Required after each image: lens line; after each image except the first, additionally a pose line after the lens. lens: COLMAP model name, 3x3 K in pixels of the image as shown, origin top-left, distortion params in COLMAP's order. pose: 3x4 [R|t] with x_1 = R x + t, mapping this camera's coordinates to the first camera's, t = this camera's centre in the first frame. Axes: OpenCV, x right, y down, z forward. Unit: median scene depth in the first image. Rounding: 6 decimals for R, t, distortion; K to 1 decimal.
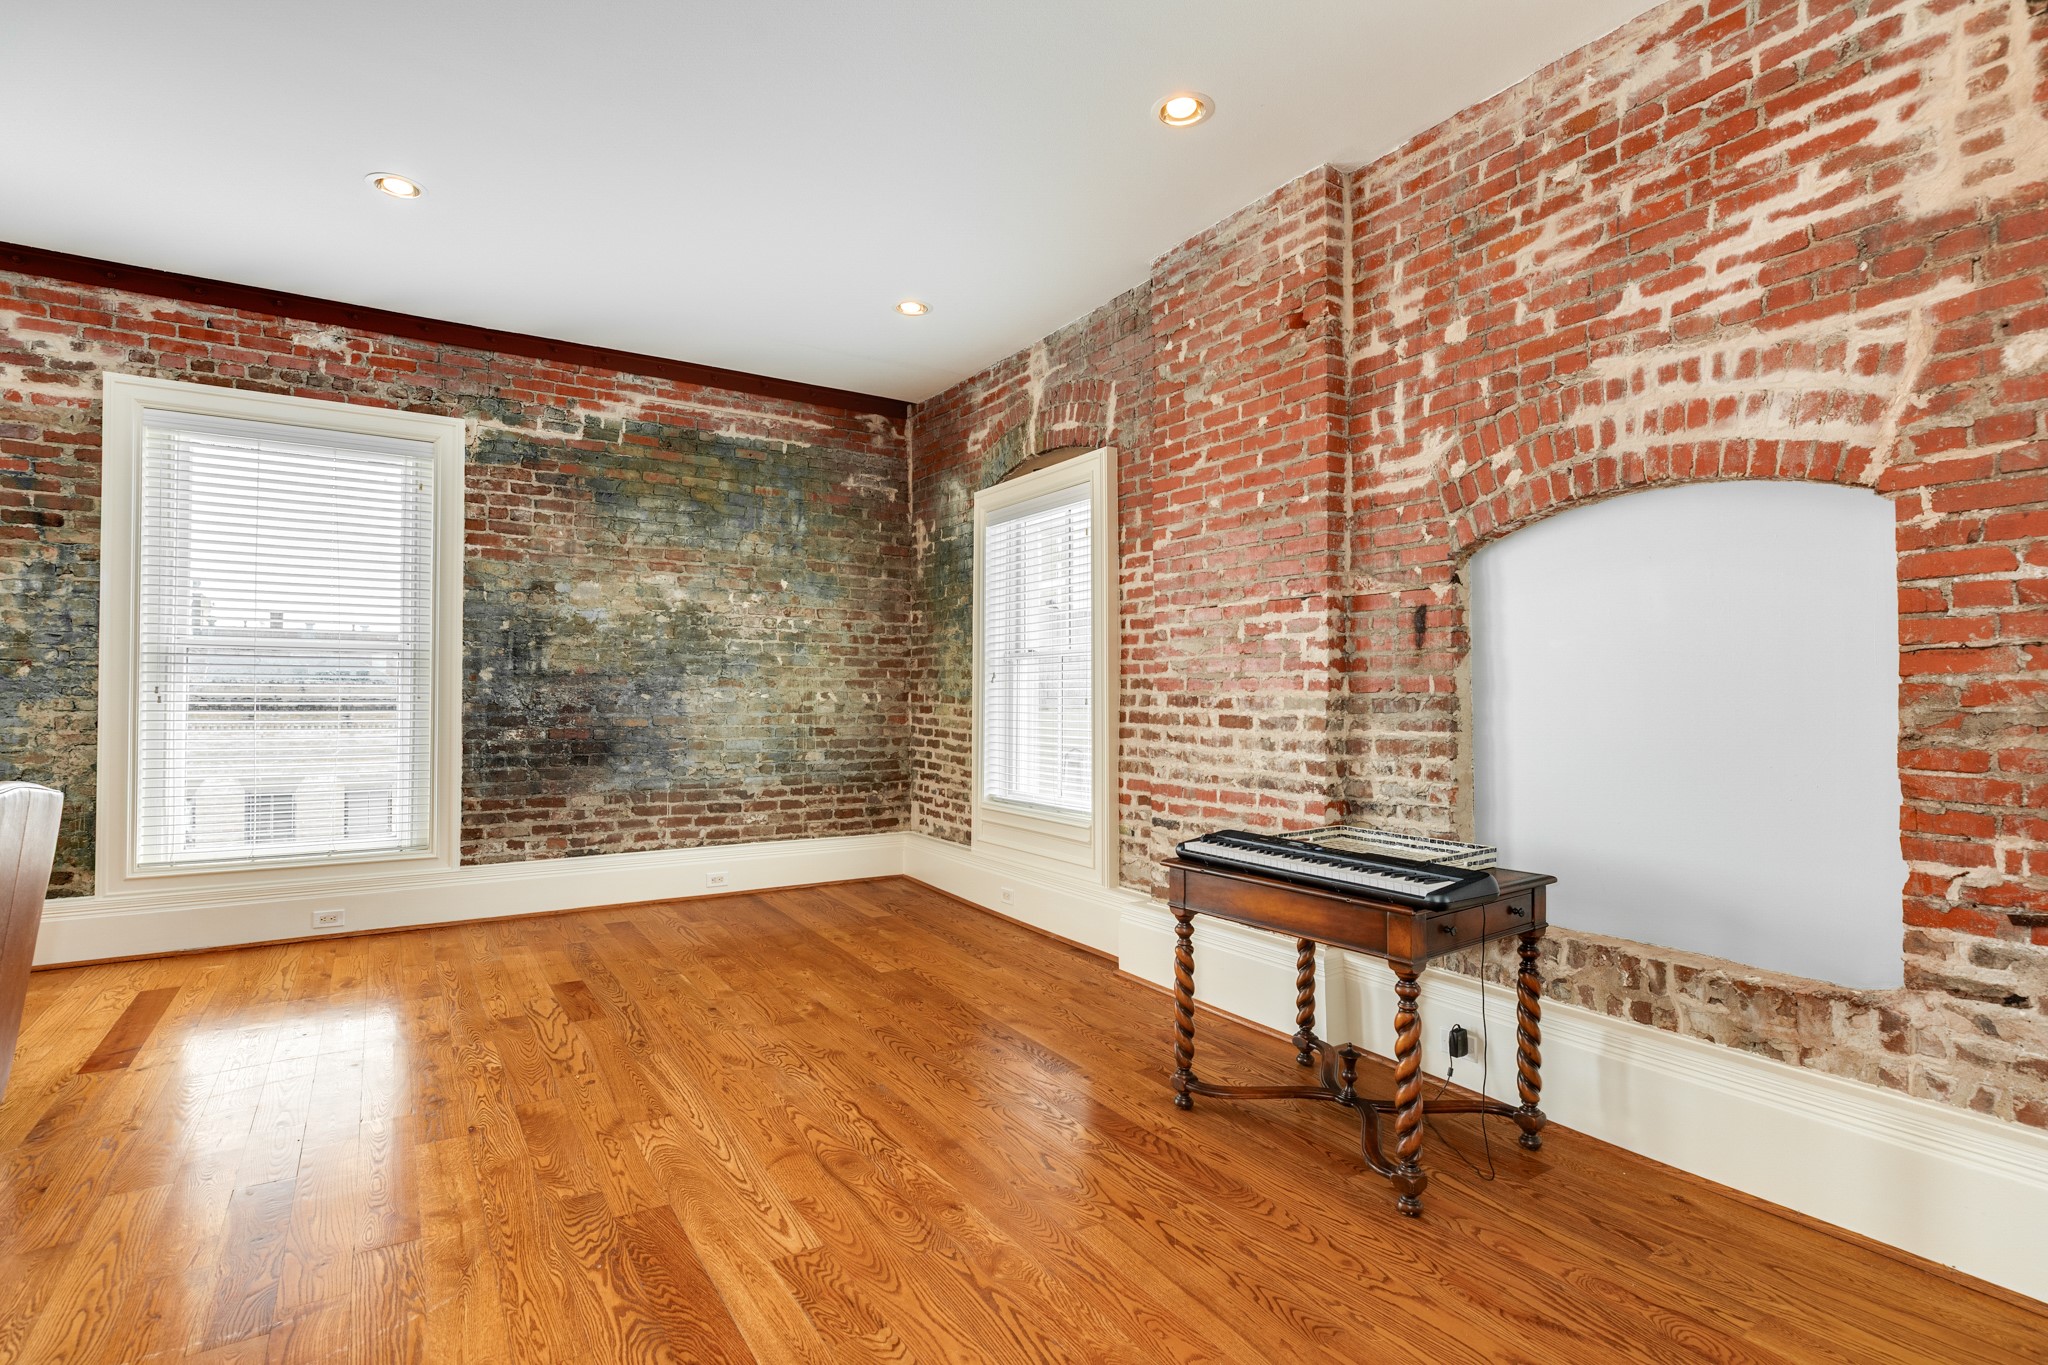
lens RADIAL K [[998.8, 0, 1019.5], [0, 998.8, 687.8], [0, 0, 1]] dist [-0.002994, 0.002023]
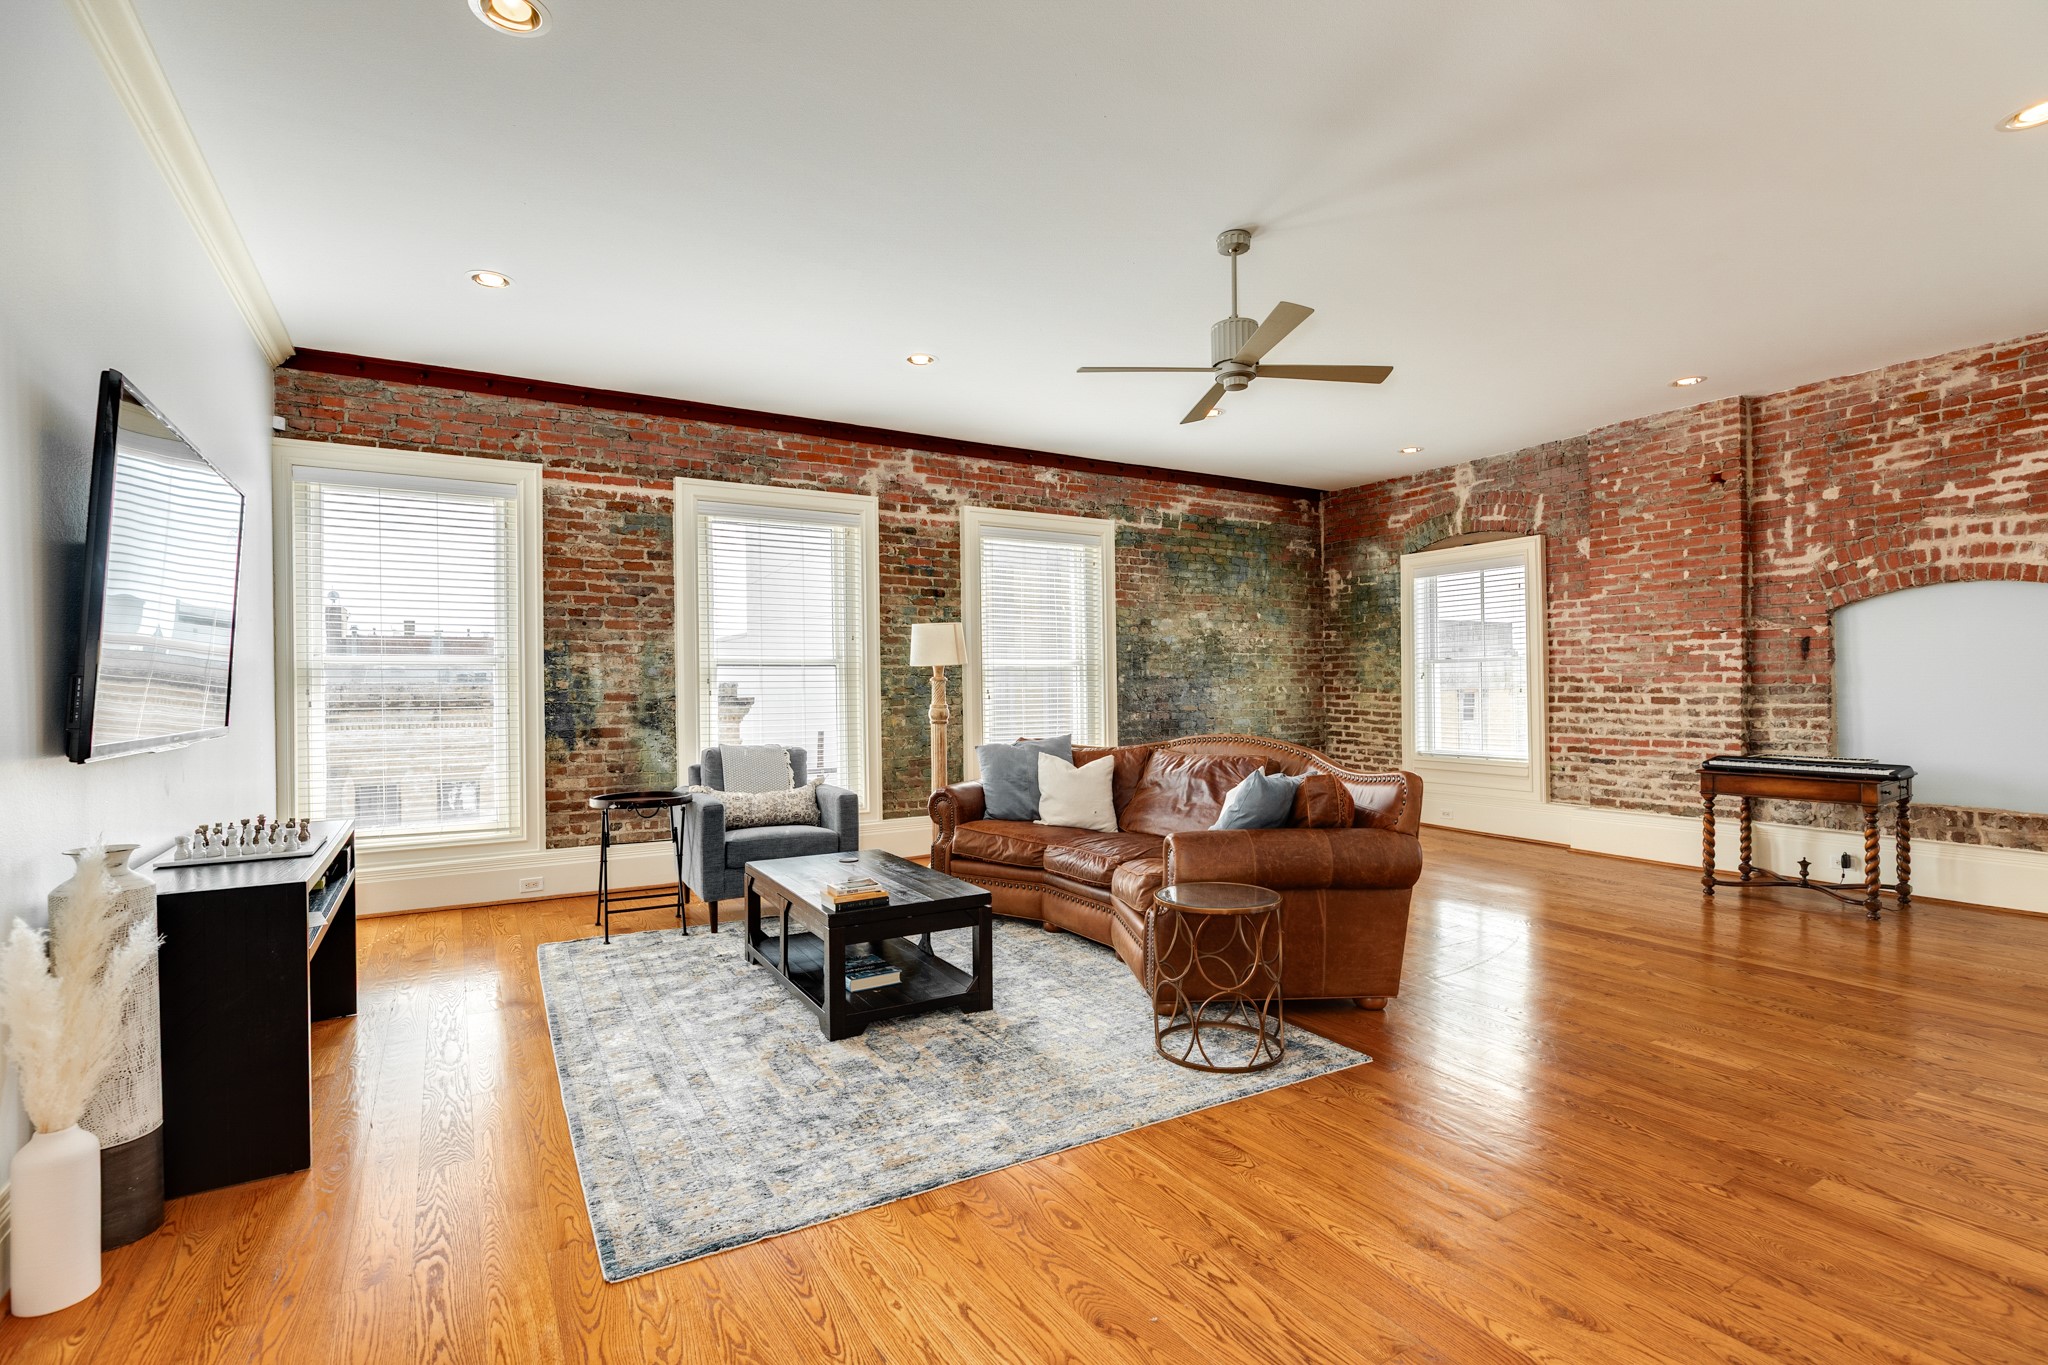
lens RADIAL K [[948.9, 0, 1021.0], [0, 948.9, 687.2], [0, 0, 1]] dist [-0.003663, 0.002504]
pose [[0.999623, -0.014943, -0.023026, -0.820974], [0.015162, 0.999841, 0.009341, -0.020867], [0.022883, -0.009687, 0.999691, -0.649557]]
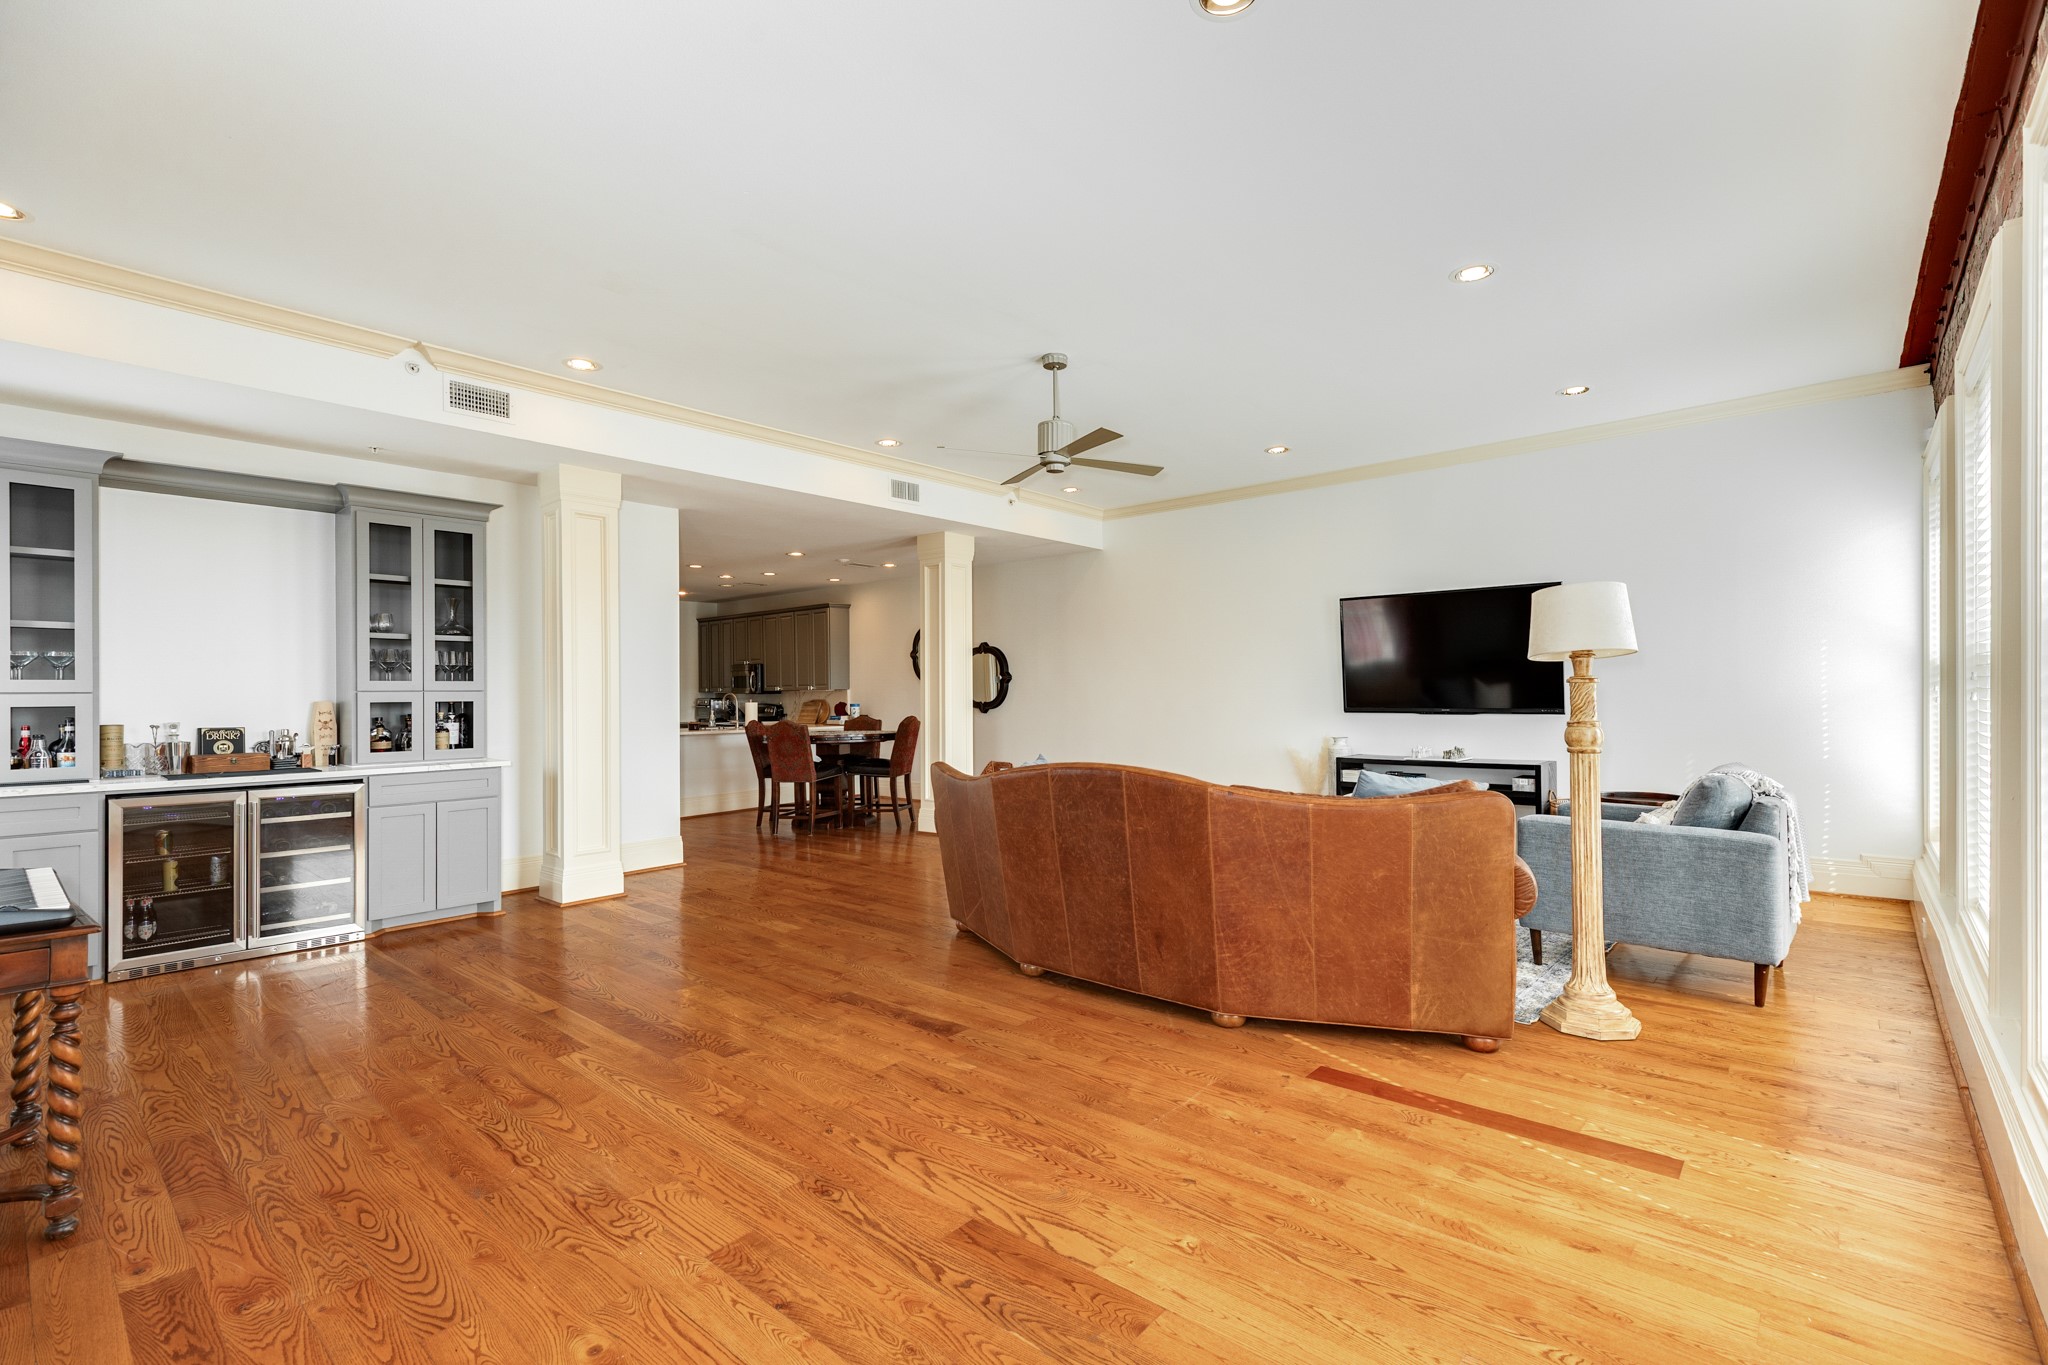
lens RADIAL K [[924.9, 0, 1012.7], [0, 924.9, 679.3], [0, 0, 1]] dist [0.008049, -0.000435]
pose [[-0.964962, -0.000683, -0.262387, -0.267950], [0.006453, 0.999632, -0.026334, -0.002284], [0.262309, -0.027105, -0.964603, 1.380841]]
